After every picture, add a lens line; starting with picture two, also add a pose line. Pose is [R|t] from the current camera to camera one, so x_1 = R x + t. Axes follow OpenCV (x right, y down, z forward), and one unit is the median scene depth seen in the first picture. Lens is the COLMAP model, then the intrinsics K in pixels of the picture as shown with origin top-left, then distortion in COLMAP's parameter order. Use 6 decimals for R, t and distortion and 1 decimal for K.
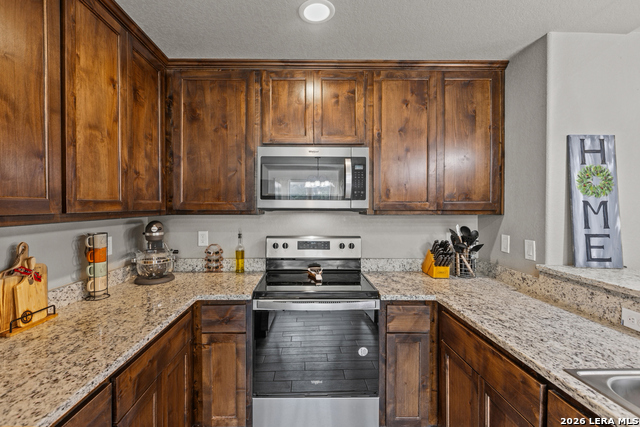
lens RADIAL K [[286.4, 0, 308.7], [0, 286.4, 208.7], [0, 0, 1]] dist [0.001003, -0.000449]
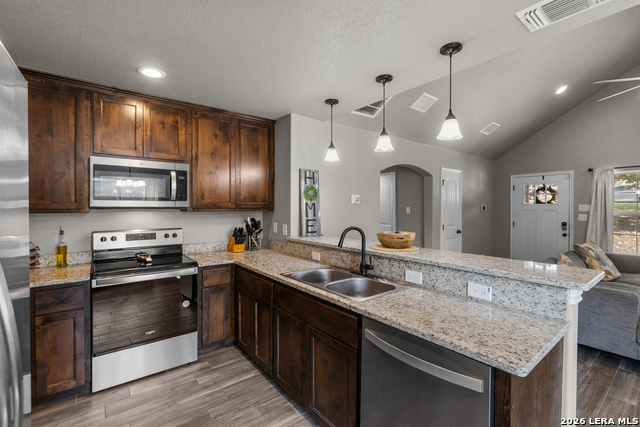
lens RADIAL K [[286.4, 0, 315.9], [0, 286.4, 207.4], [0, 0, 1]] dist [0.001003, -0.000449]
pose [[0.799430, -0.003261, 0.600750, -0.159339], [0.003965, 0.999992, 0.000152, 0.004079], [-0.600746, 0.002260, 0.799437, -0.581113]]
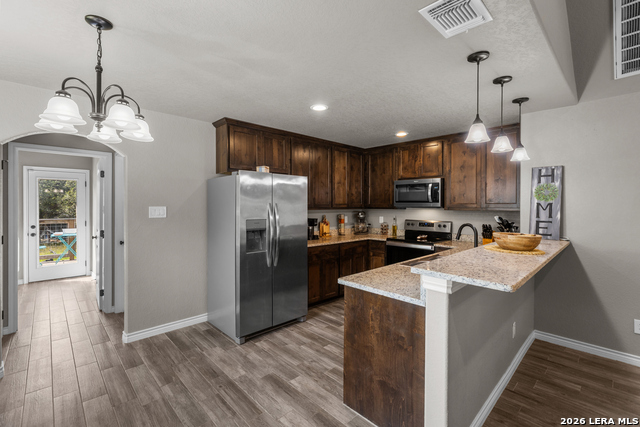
lens RADIAL K [[286.4, 0, 316.1], [0, 286.4, 204.0], [0, 0, 1]] dist [0.001003, -0.000449]
pose [[0.682742, -0.001948, -0.730657, 1.253598], [-0.008835, 0.999901, -0.010921, 0.011459], [0.730607, 0.013912, 0.682657, -1.237816]]
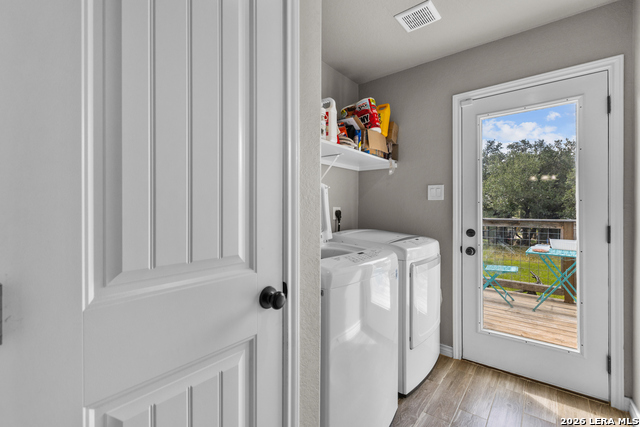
lens RADIAL K [[286.4, 0, 319.9], [0, 286.4, 210.3], [0, 0, 1]] dist [0.001003, -0.000449]
pose [[-0.630444, 0.000593, -0.776235, -1.354813], [-0.007104, 0.999953, 0.006533, 0.132998], [0.776202, 0.009633, -0.630410, -1.079051]]
